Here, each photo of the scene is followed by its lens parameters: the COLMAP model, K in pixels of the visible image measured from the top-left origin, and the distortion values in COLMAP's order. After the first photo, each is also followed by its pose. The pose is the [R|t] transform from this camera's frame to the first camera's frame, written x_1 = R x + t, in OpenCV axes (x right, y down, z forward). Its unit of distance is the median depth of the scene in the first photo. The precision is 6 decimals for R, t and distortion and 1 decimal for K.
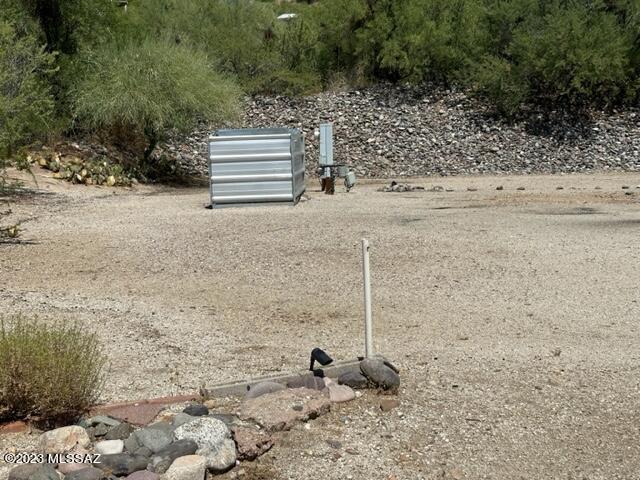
lens RADIAL K [[970.2, 0, 314.5], [0, 970.2, 235.4], [0, 0, 1]] dist [0.122476, 0.000000]
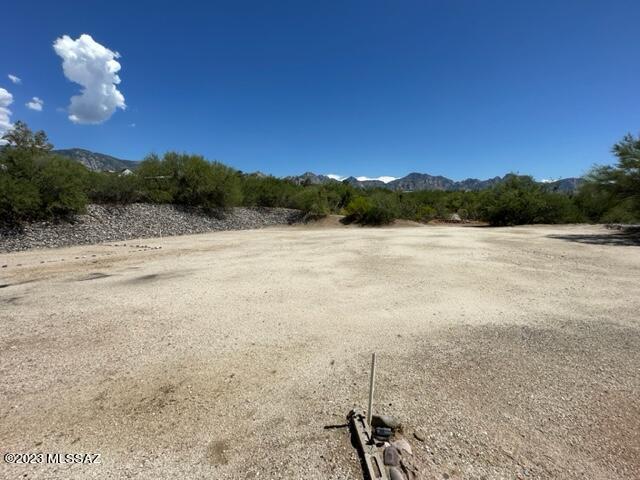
lens RADIAL K [[310.5, 0, 318.1], [0, 310.5, 239.4], [0, 0, 1]] dist [-0.003110, -0.000060]
pose [[0.415436, -0.076167, 0.906428, -0.080610], [0.114084, 0.992983, 0.031152, -0.038392], [-0.902440, 0.090467, 0.421210, 0.133925]]
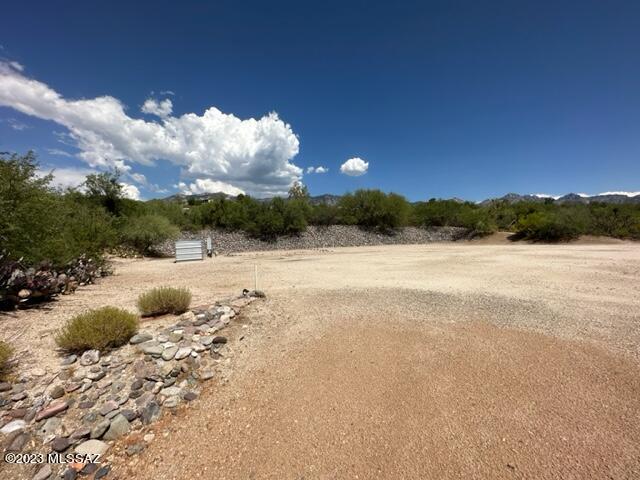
lens RADIAL K [[256.2, 0, 320.0], [0, 256.2, 238.9], [0, 0, 1]] dist [-0.004616, 0.001437]
pose [[0.894313, -0.007606, 0.447376, -0.033990], [0.058949, 0.993143, -0.100956, 0.005780], [-0.443541, 0.116659, 0.888629, -0.023142]]
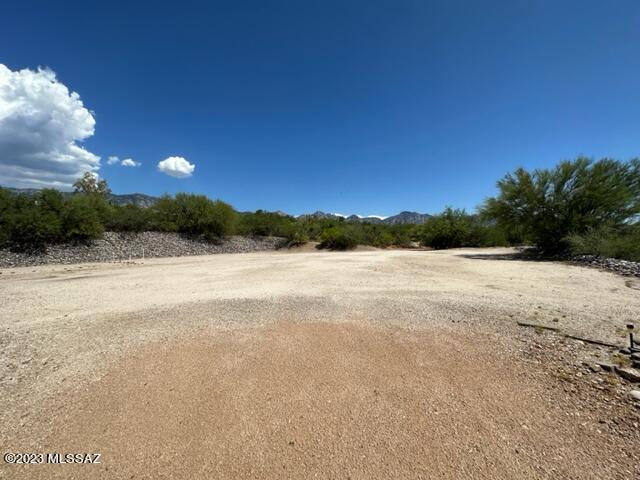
lens RADIAL K [[256.2, 0, 320.9], [0, 256.2, 239.1], [0, 0, 1]] dist [-0.004616, 0.001437]
pose [[0.442529, 0.019818, 0.896535, -0.028312], [0.112201, 0.990676, -0.077281, 0.006045], [-0.889707, 0.134791, 0.436179, -0.029086]]
